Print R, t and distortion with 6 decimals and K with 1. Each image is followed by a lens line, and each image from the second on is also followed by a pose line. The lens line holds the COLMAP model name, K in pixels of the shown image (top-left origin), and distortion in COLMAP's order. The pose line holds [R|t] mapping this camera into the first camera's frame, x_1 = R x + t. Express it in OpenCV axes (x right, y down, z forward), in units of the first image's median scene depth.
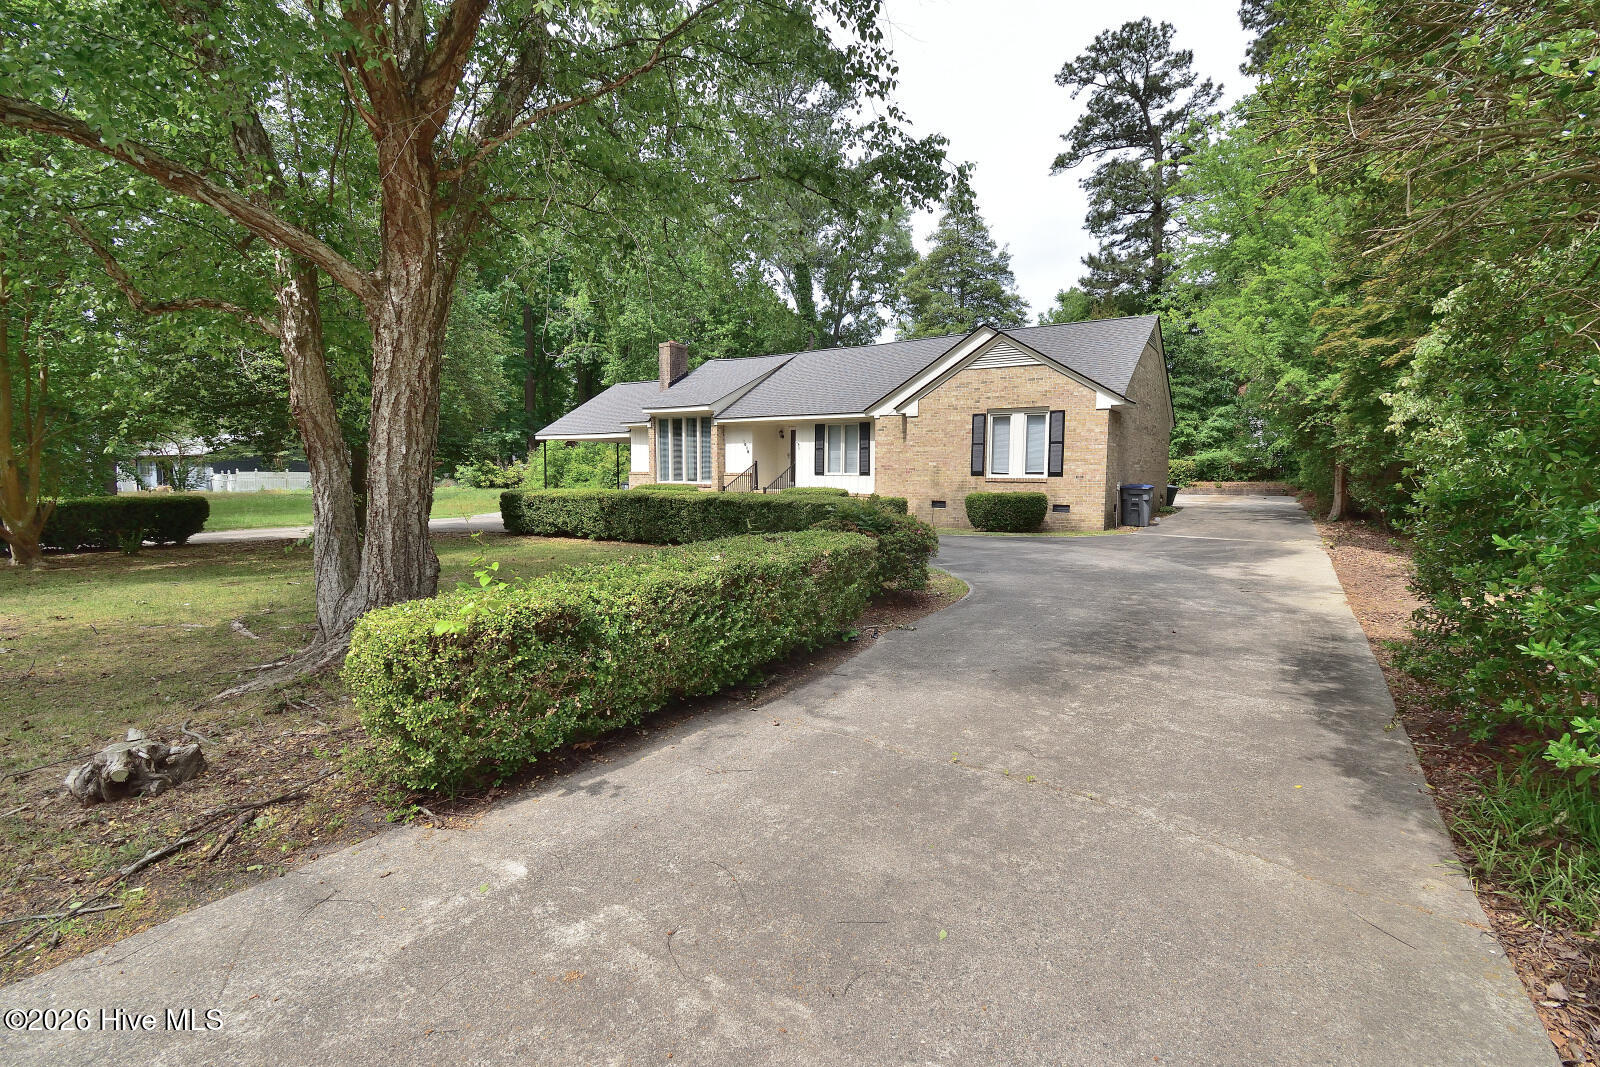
lens RADIAL K [[696.4, 0, 811.9], [0, 696.4, 524.5], [0, 0, 1]] dist [0.012329, -0.011714]
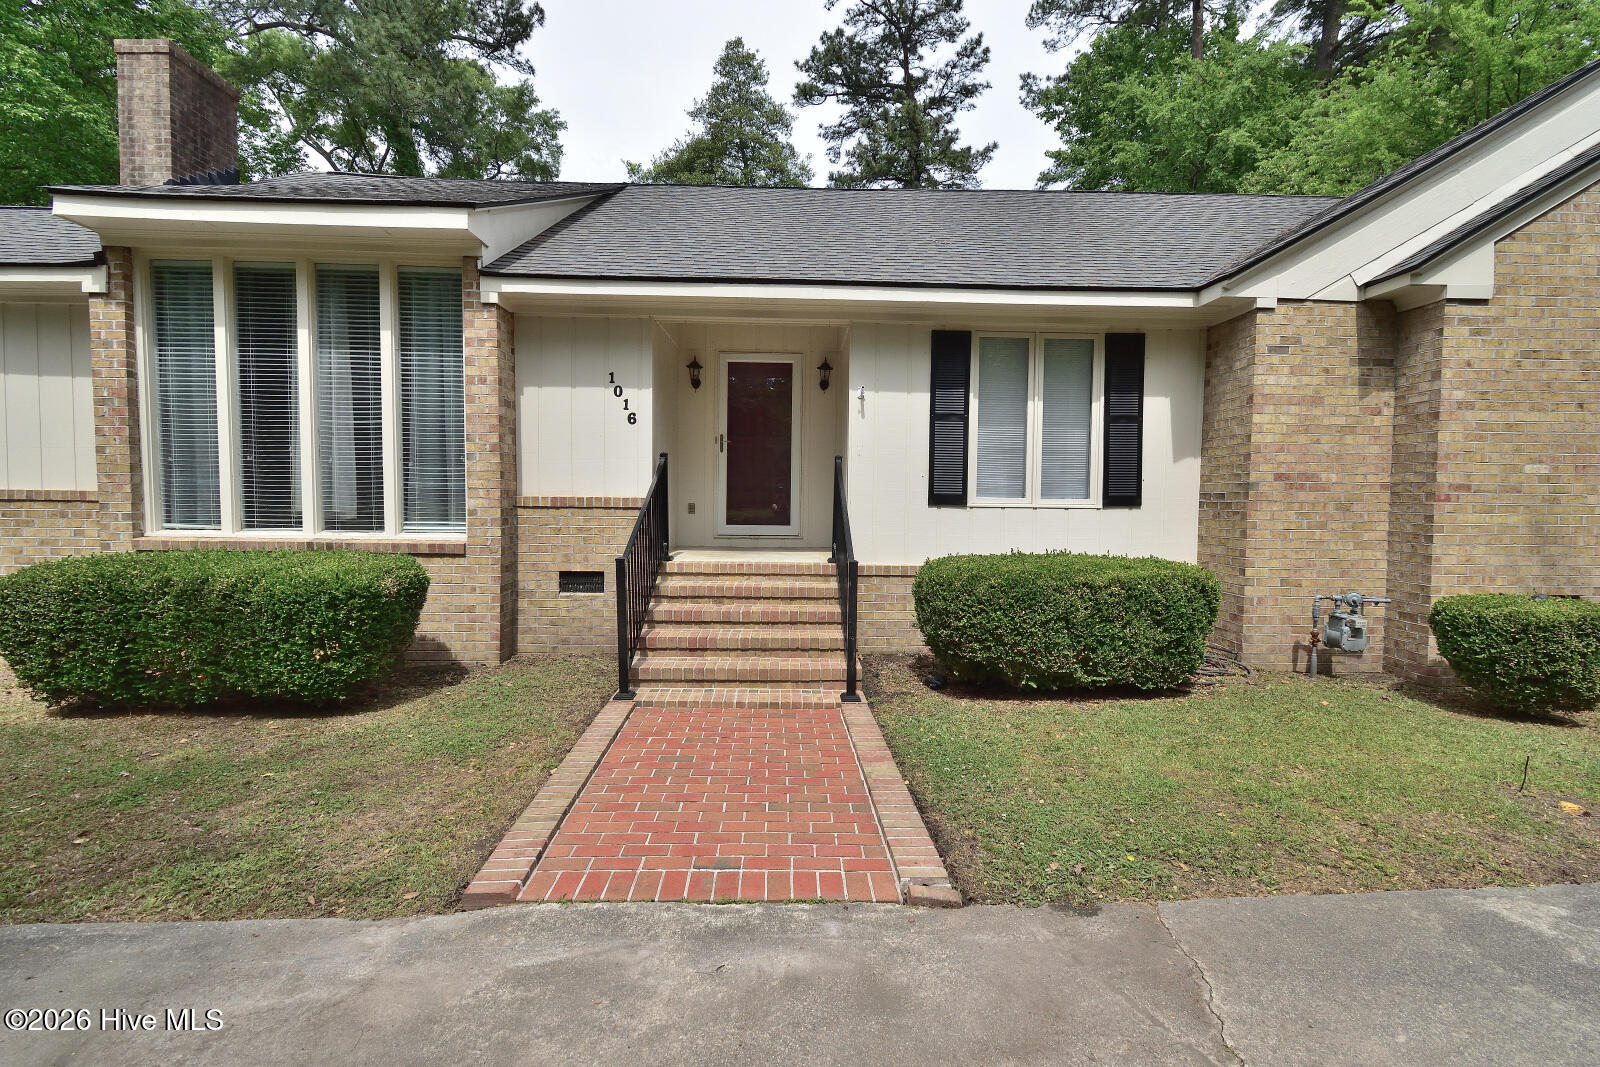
lens RADIAL K [[703.3, 0, 806.9], [0, 703.3, 527.8], [0, 0, 1]] dist [0.002829, -0.001000]
pose [[0.814154, -0.024158, 0.580147, -0.192641], [0.041123, 0.999024, -0.016110, -0.054309], [-0.579192, 0.036974, 0.814353, 0.731888]]
